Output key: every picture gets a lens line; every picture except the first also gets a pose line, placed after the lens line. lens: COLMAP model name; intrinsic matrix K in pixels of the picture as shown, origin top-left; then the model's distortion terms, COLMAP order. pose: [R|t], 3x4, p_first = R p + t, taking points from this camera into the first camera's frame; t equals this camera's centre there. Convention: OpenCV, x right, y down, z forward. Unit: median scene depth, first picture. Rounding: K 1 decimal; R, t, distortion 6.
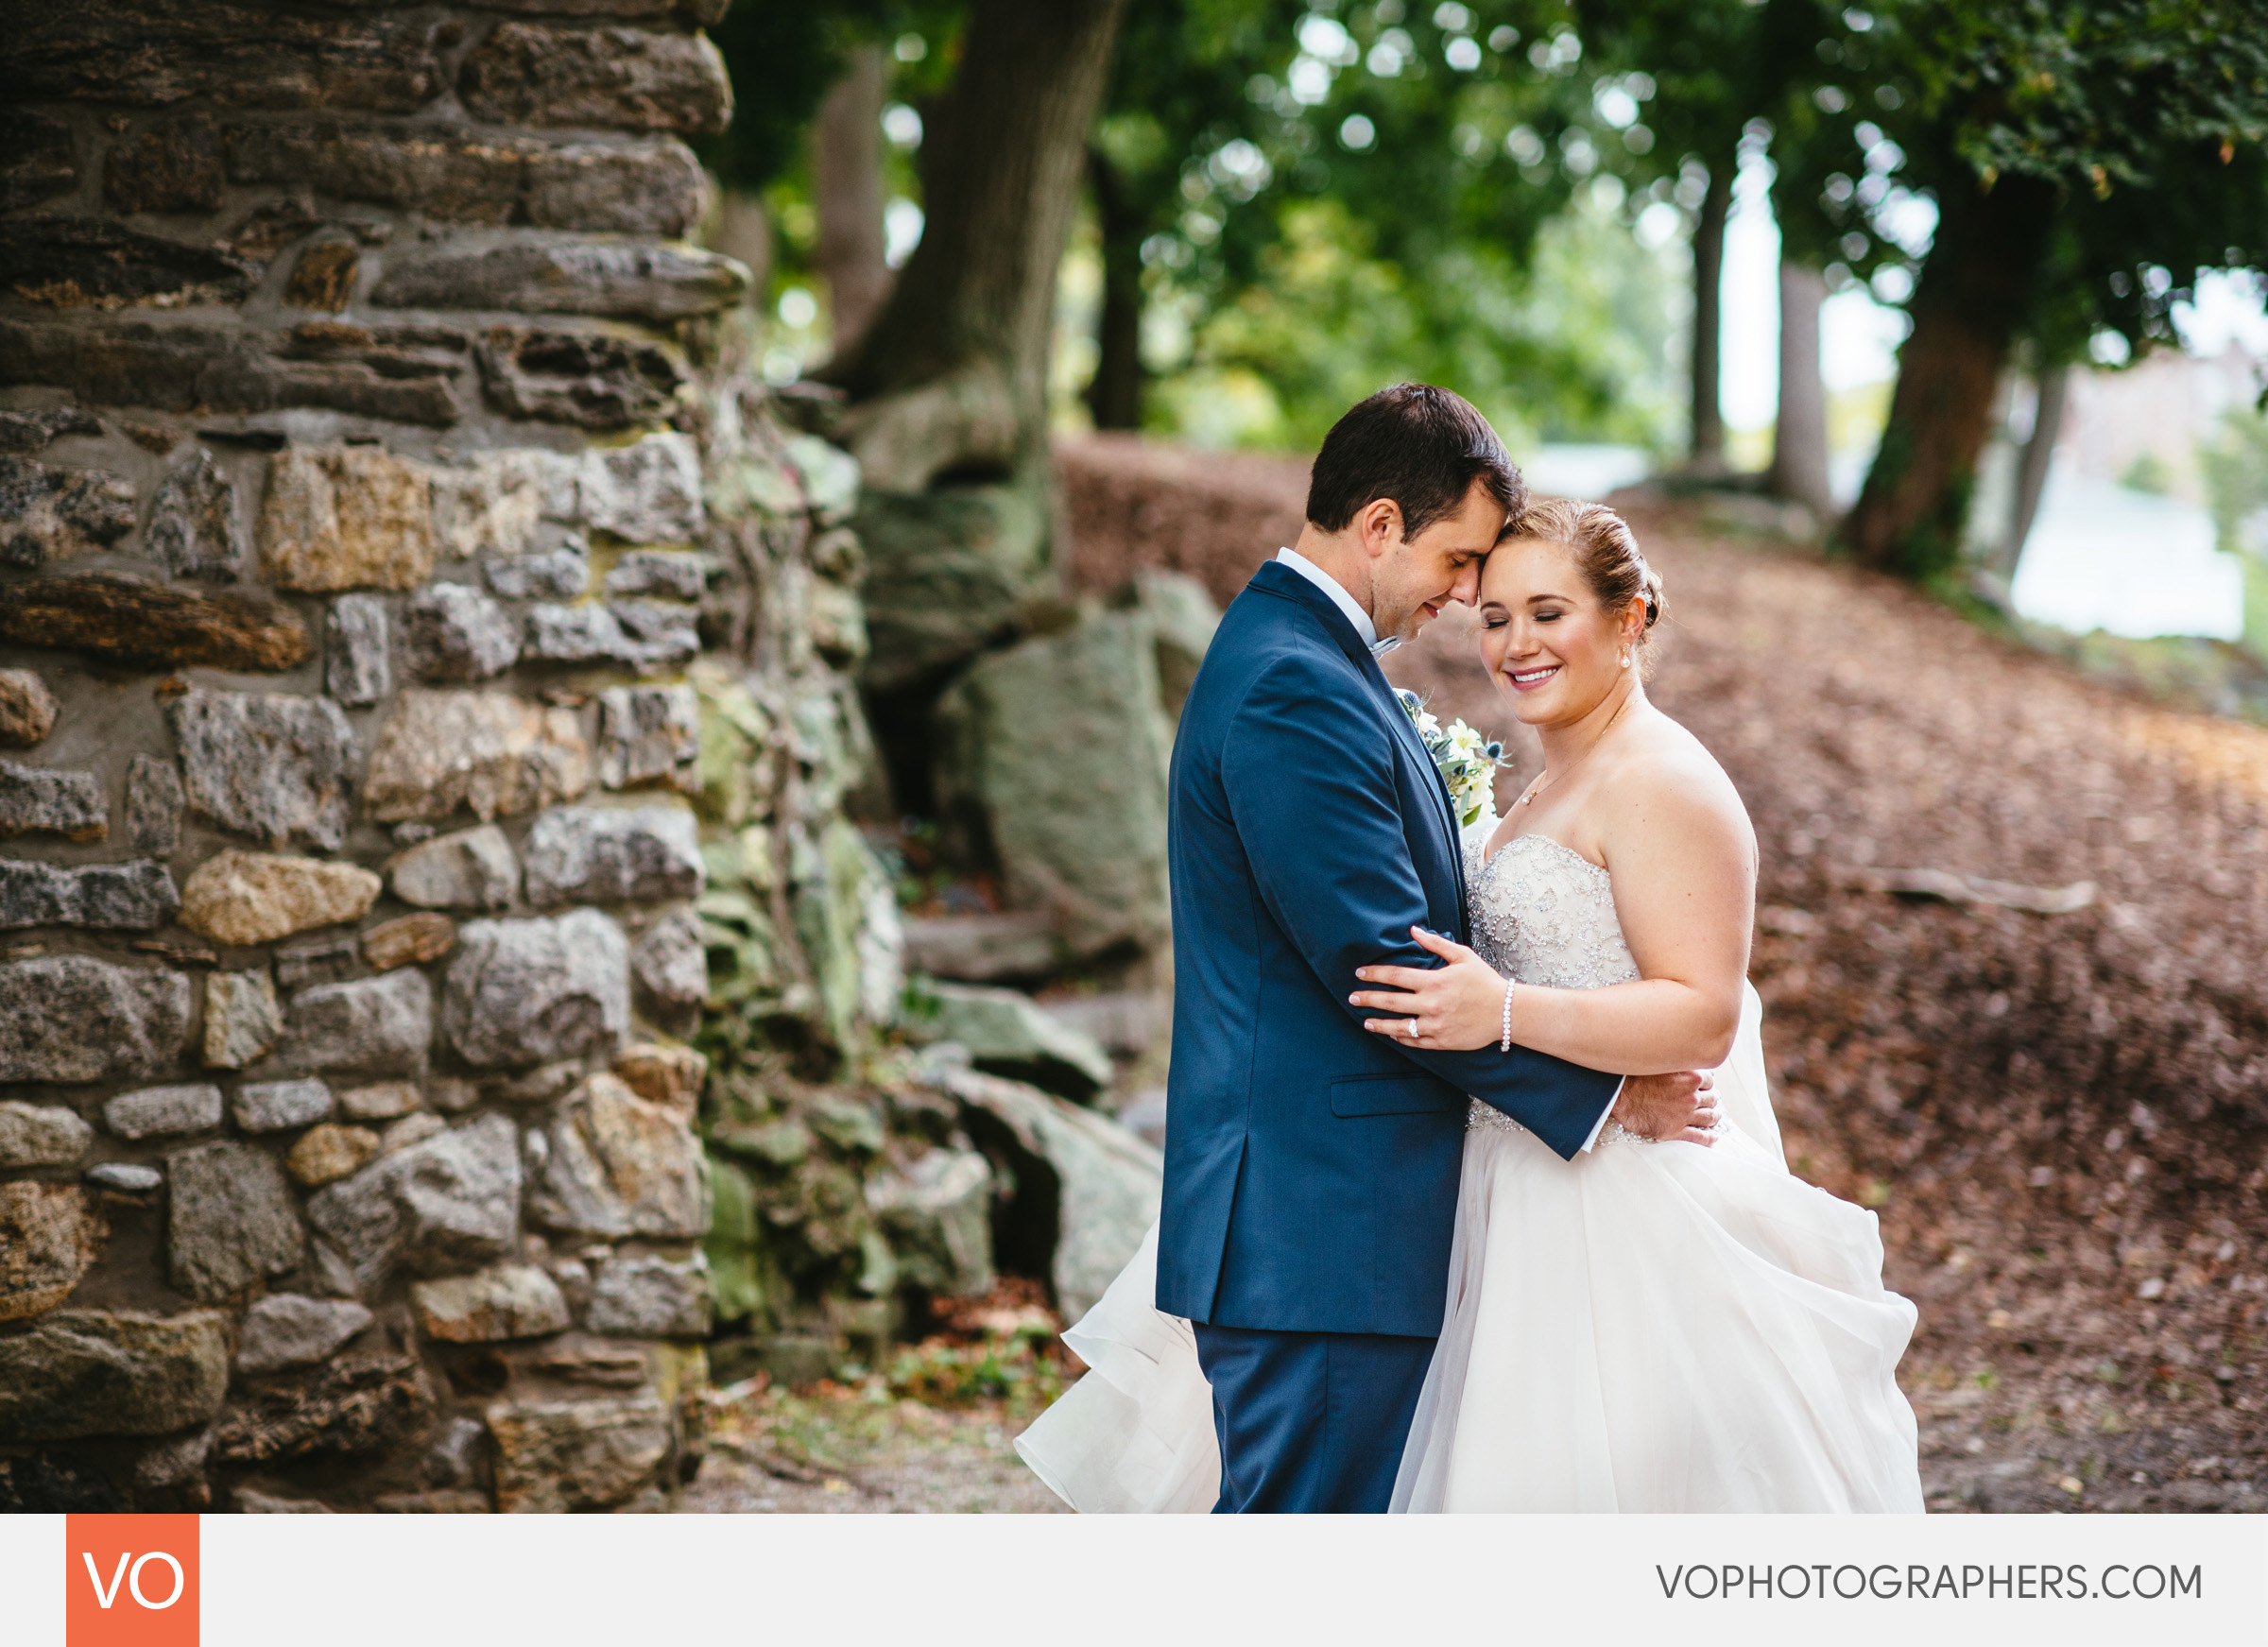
lens RADIAL K [[5910.3, 0, 1140.2], [0, 5910.3, 827.6], [0, 0, 1]] dist [-0.125169, 0.000000]
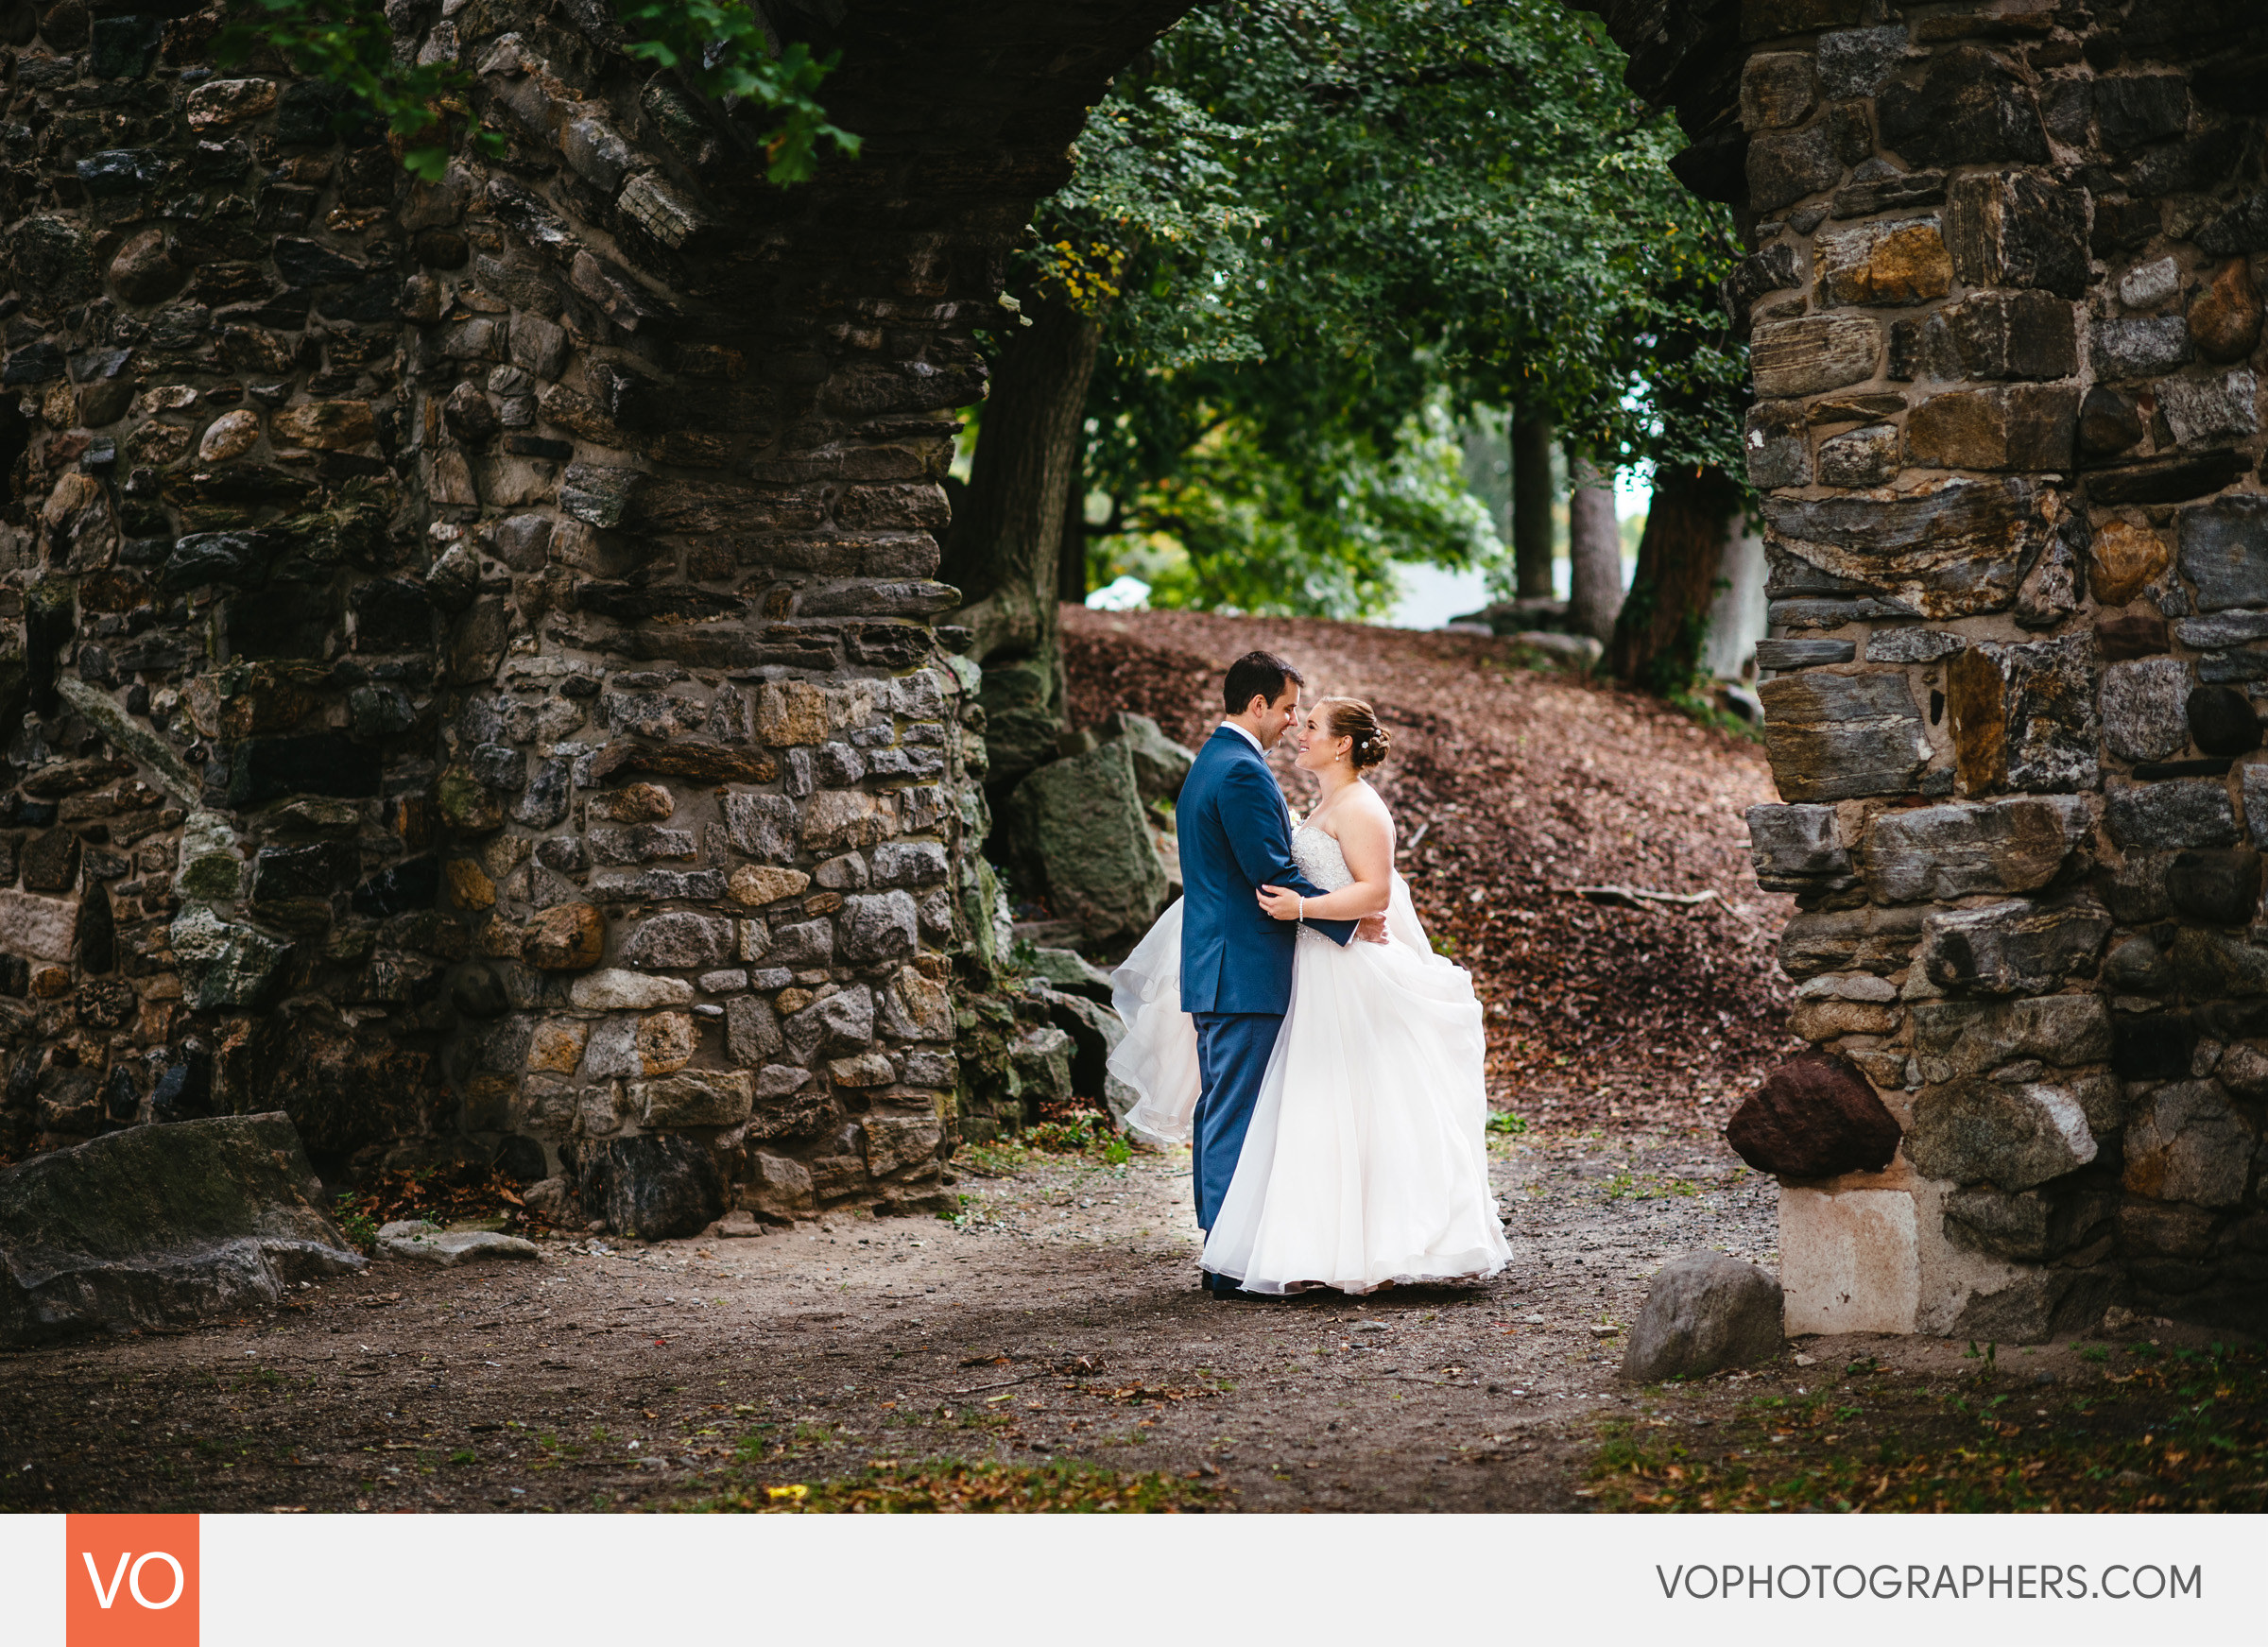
lens RADIAL K [[5910.3, 0, 1131.1], [0, 5910.3, 821.5], [0, 0, 1]] dist [-0.125169, 0.000000]
pose [[0.999441, -0.030697, 0.013248, -0.036227], [0.030949, 0.999335, -0.019263, 0.033387], [-0.012647, 0.019663, 0.999727, -1.167939]]
